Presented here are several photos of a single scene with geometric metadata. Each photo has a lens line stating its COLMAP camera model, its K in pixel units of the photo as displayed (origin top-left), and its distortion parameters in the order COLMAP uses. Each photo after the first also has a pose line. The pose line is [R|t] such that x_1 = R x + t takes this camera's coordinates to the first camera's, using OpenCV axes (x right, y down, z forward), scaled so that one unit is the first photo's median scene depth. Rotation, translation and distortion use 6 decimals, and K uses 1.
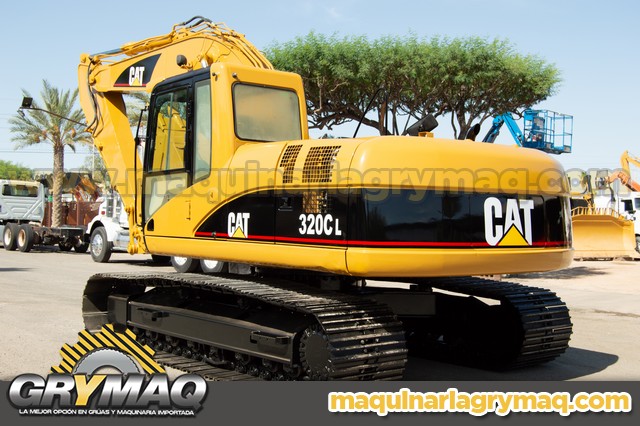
lens RADIAL K [[814.4, 0, 320.0], [0, 814.4, 213.0], [0, 0, 1]] dist [-0.017431, 0.016964]
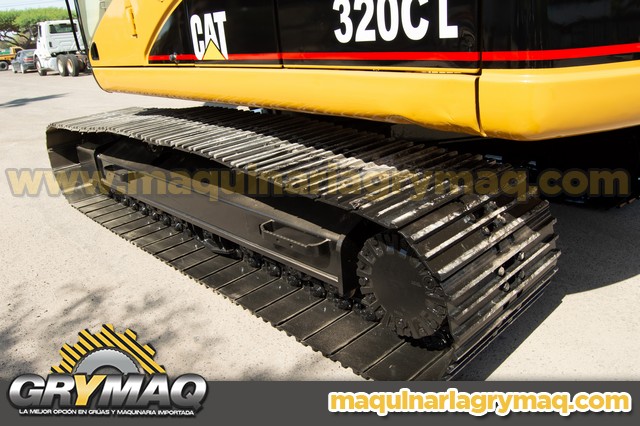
lens RADIAL K [[503.2, 0, 320.0], [0, 503.2, 213.0], [0, 0, 1]] dist [-0.076099, 0.008958]
pose [[0.993292, -0.113985, 0.019438, -0.039516], [0.099120, 0.925918, 0.364487, 0.008717], [-0.059544, -0.360115, 0.931006, 0.550267]]
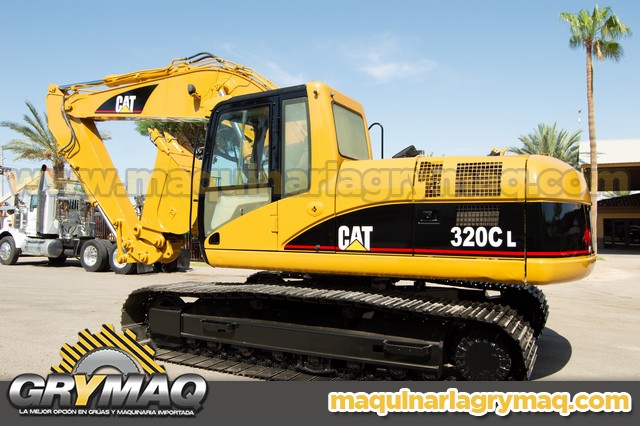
lens RADIAL K [[503.2, 0, 320.0], [0, 503.2, 213.0], [0, 0, 1]] dist [-0.076099, 0.008958]
pose [[0.924206, -0.003467, 0.381878, -0.329290], [0.010171, 0.999828, -0.015538, -0.006371], [-0.381758, 0.018244, 0.924082, 0.369809]]
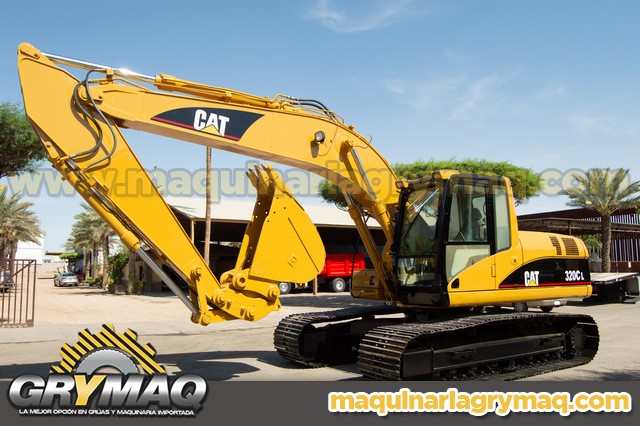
lens RADIAL K [[503.2, 0, 320.0], [0, 503.2, 213.0], [0, 0, 1]] dist [-0.076099, 0.008958]
pose [[0.142991, 0.094429, 0.985209, -1.024663], [0.005708, 0.995343, -0.096228, -0.020898], [-0.989708, 0.019384, 0.141786, 1.106705]]
